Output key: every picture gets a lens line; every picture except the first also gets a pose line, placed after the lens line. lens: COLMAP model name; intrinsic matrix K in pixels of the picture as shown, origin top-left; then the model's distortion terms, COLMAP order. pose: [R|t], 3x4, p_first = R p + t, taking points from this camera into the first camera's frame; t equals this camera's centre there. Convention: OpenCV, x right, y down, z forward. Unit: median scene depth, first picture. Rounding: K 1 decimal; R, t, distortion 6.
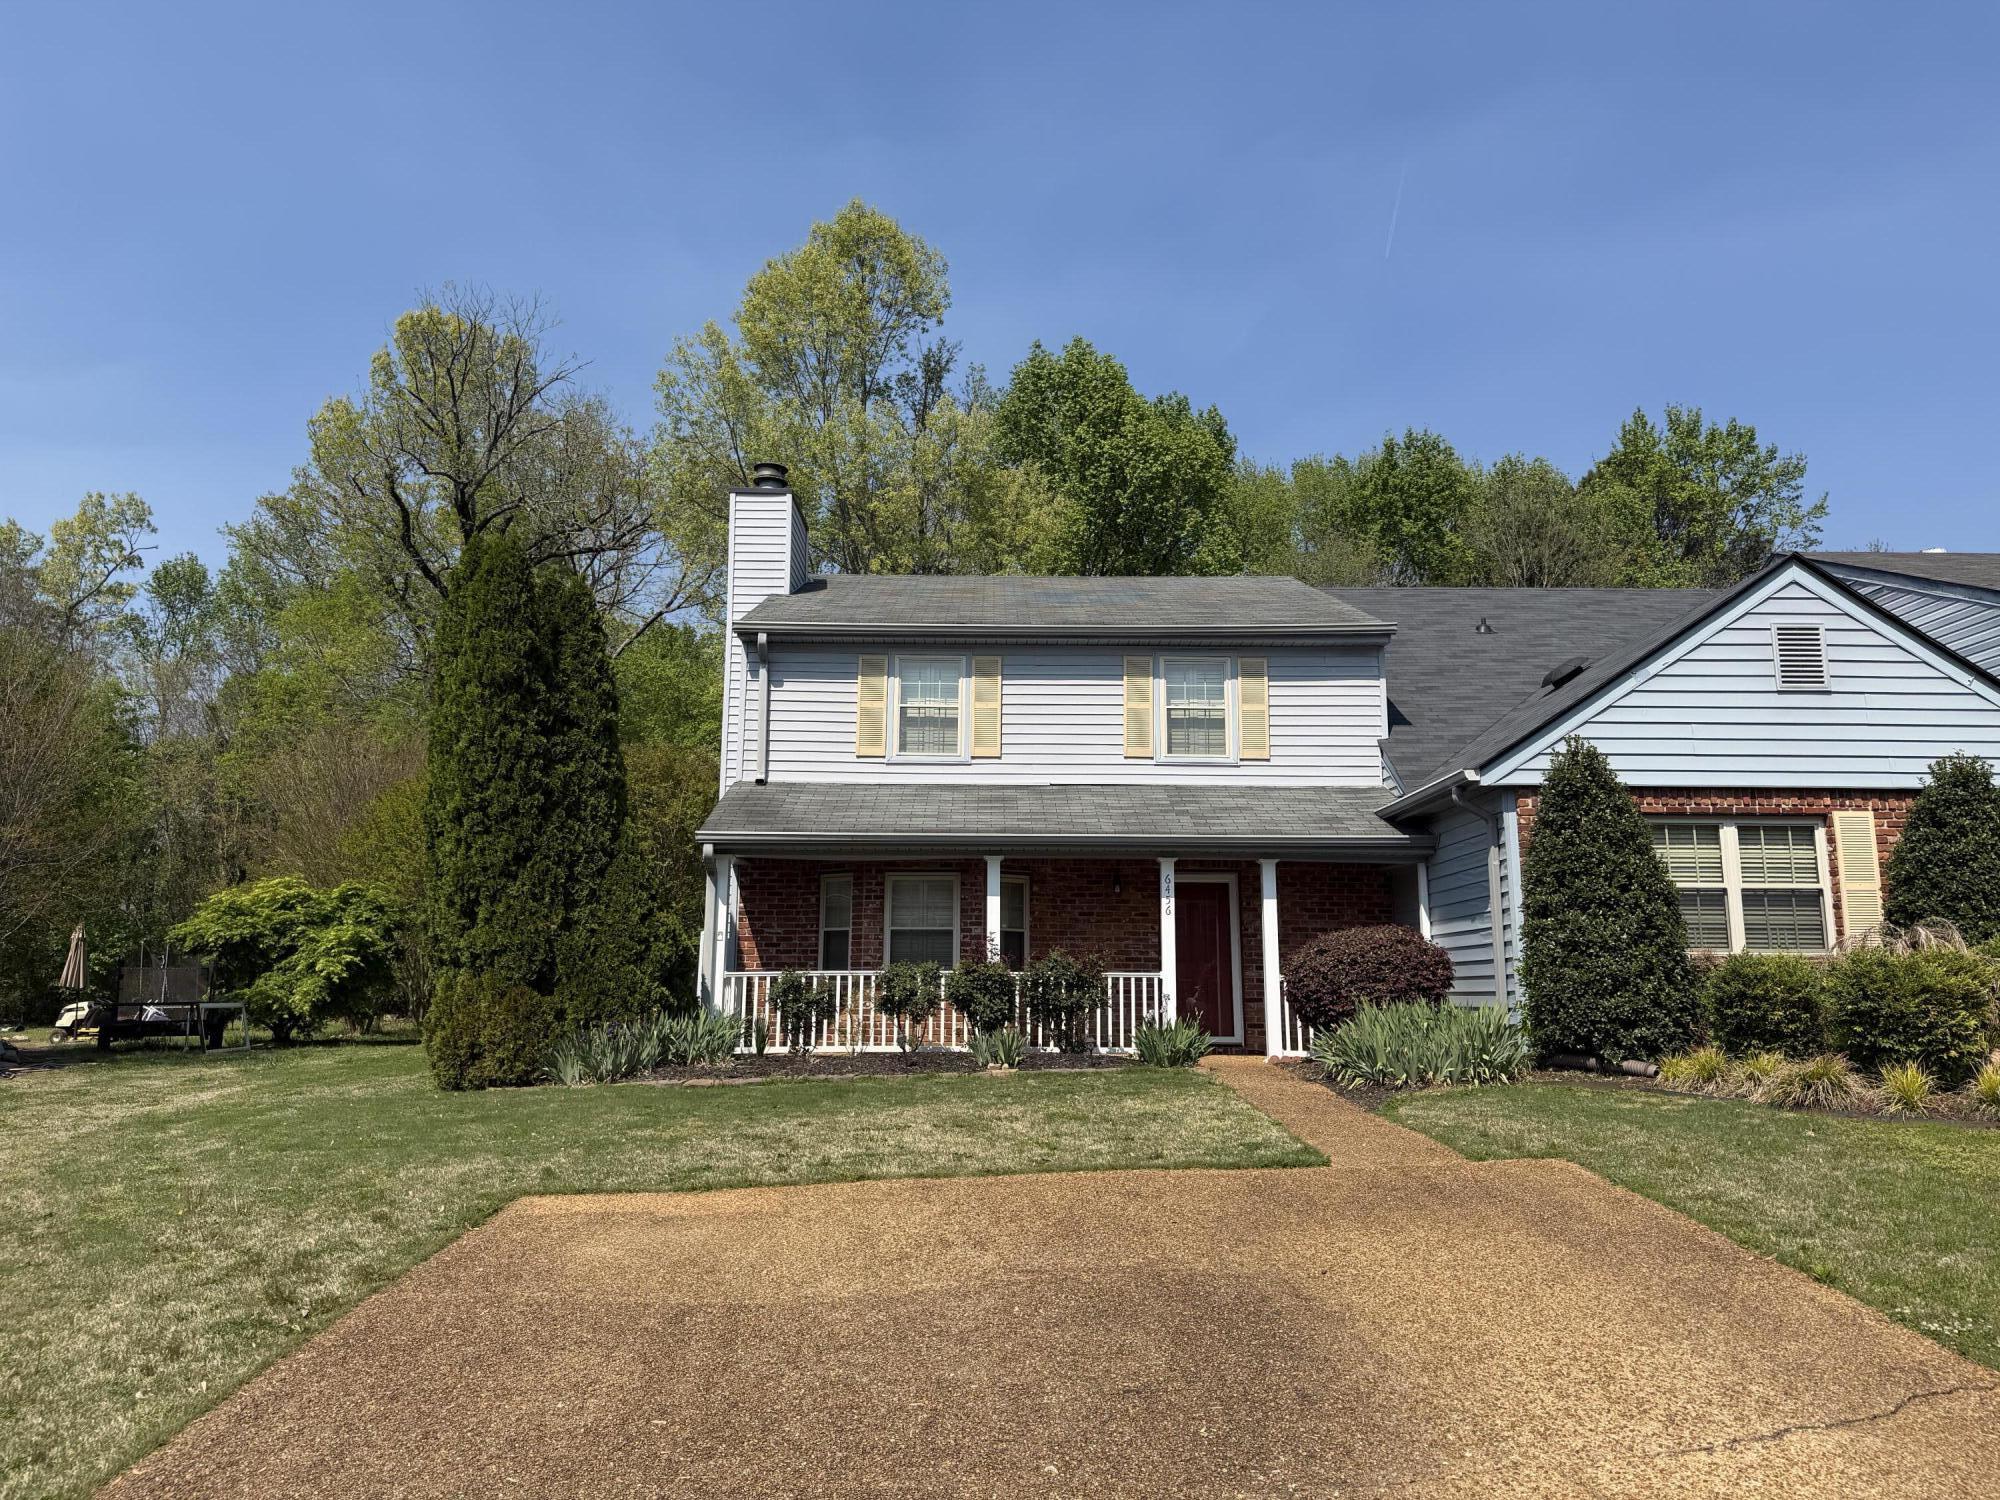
lens RADIAL K [[1376.4, 0, 1000.0], [0, 1376.4, 750.0], [0, 0, 1]] dist [0.167263, -0.238950]
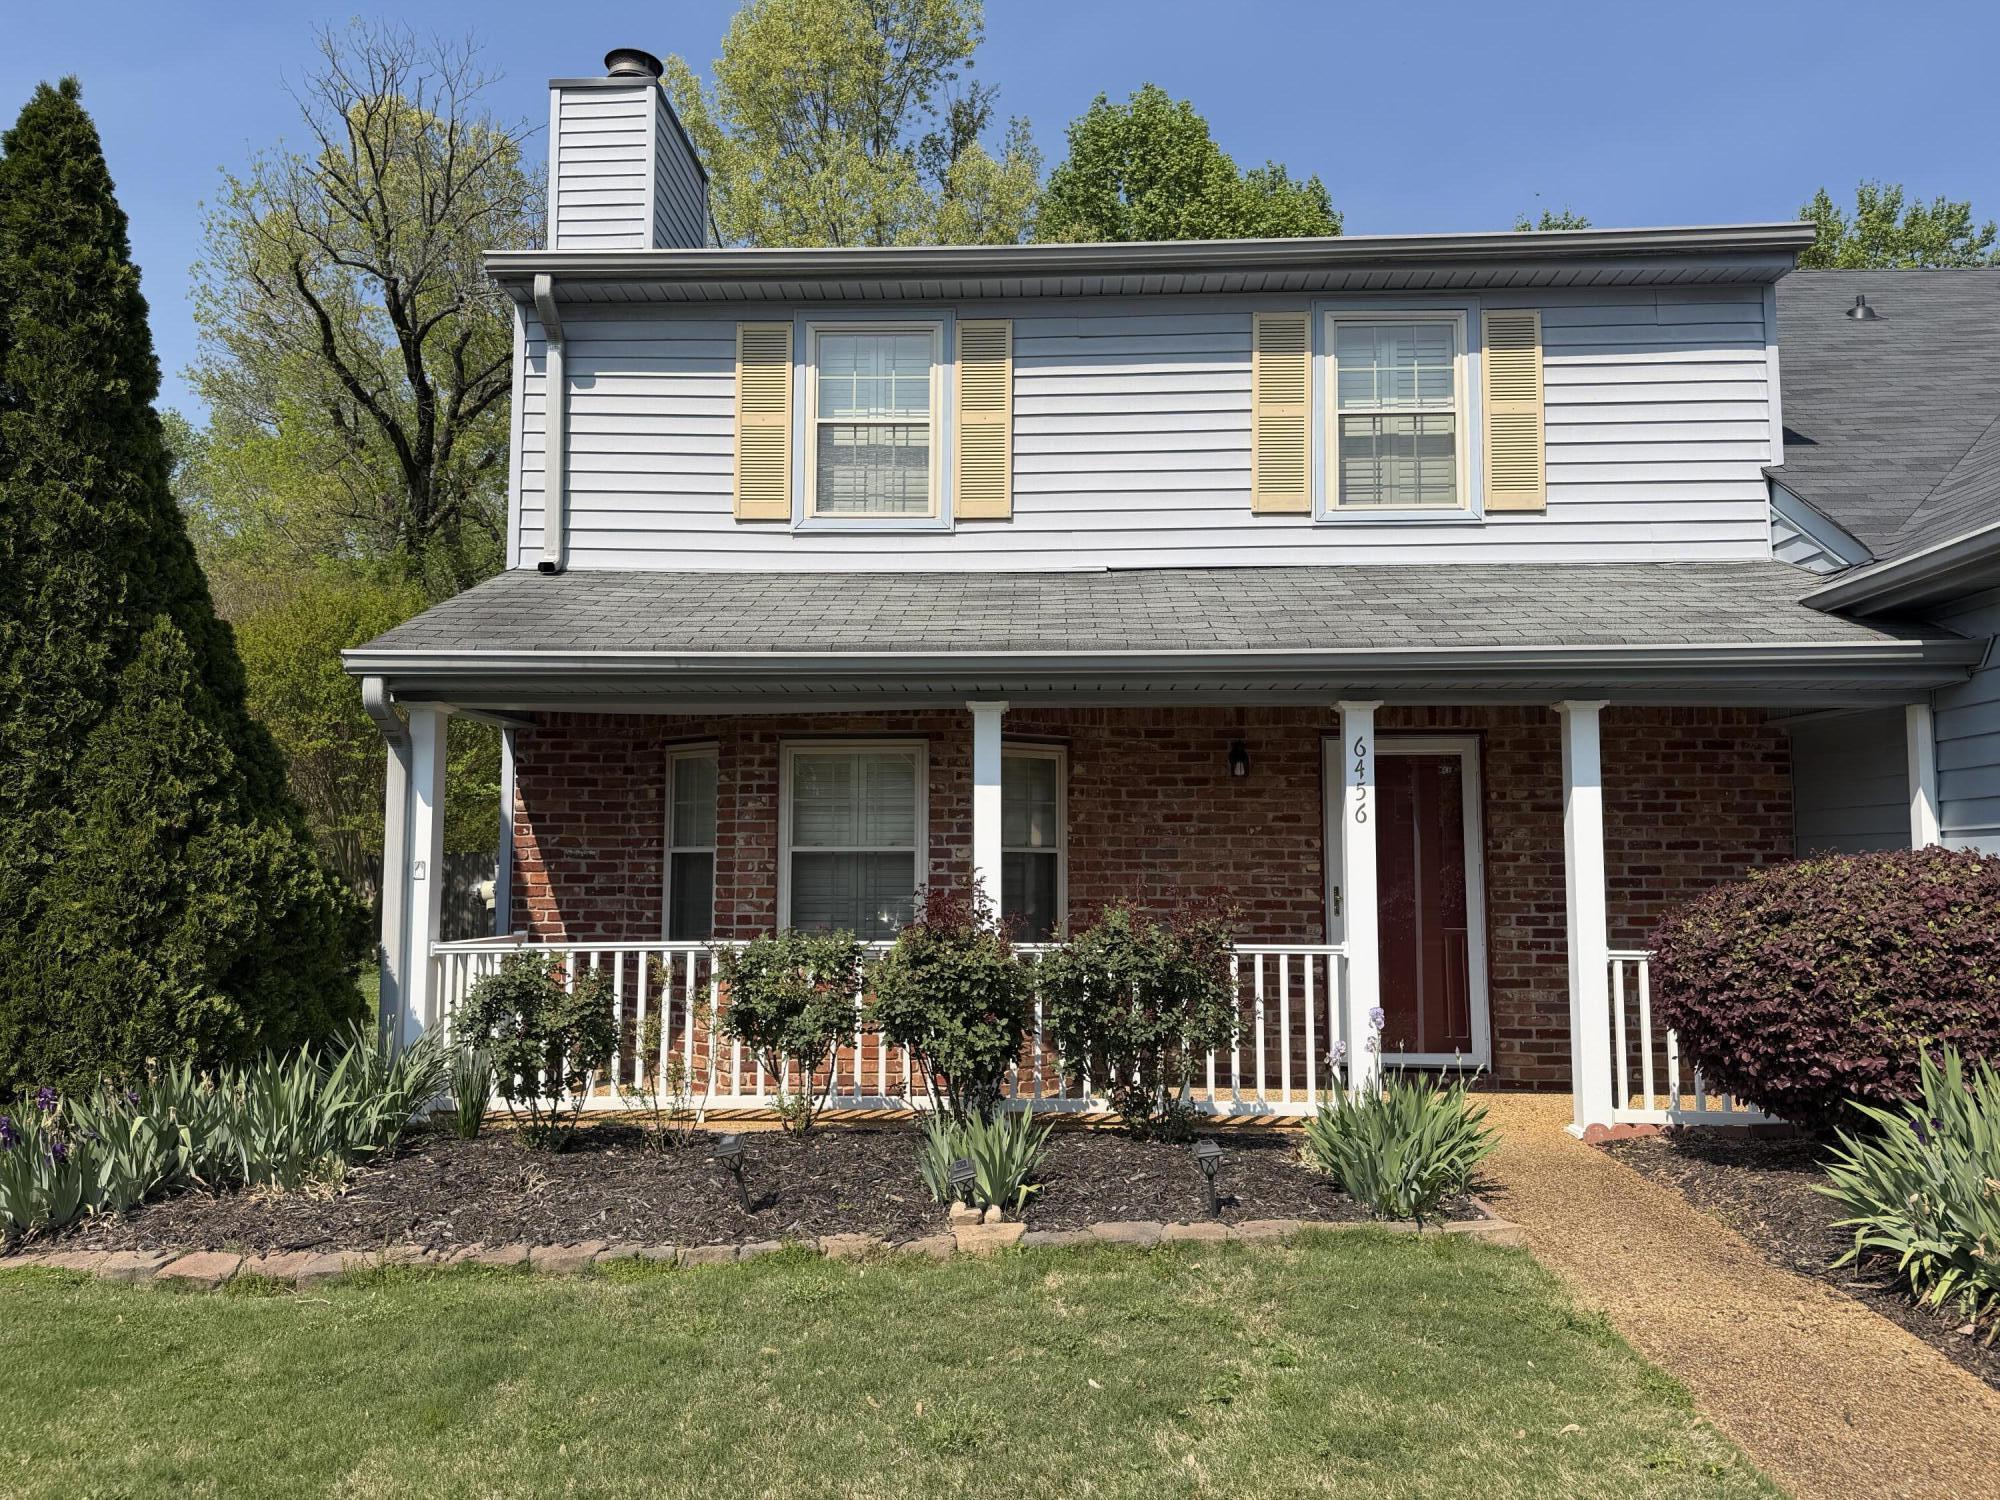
lens RADIAL K [[1376.4, 0, 1000.0], [0, 1376.4, 750.0], [0, 0, 1]] dist [0.167263, -0.238950]
pose [[0.998899, -0.007565, -0.046293, 0.020684], [0.011385, 0.996500, 0.082809, 0.051541], [0.045504, -0.083245, 0.995490, 0.500329]]
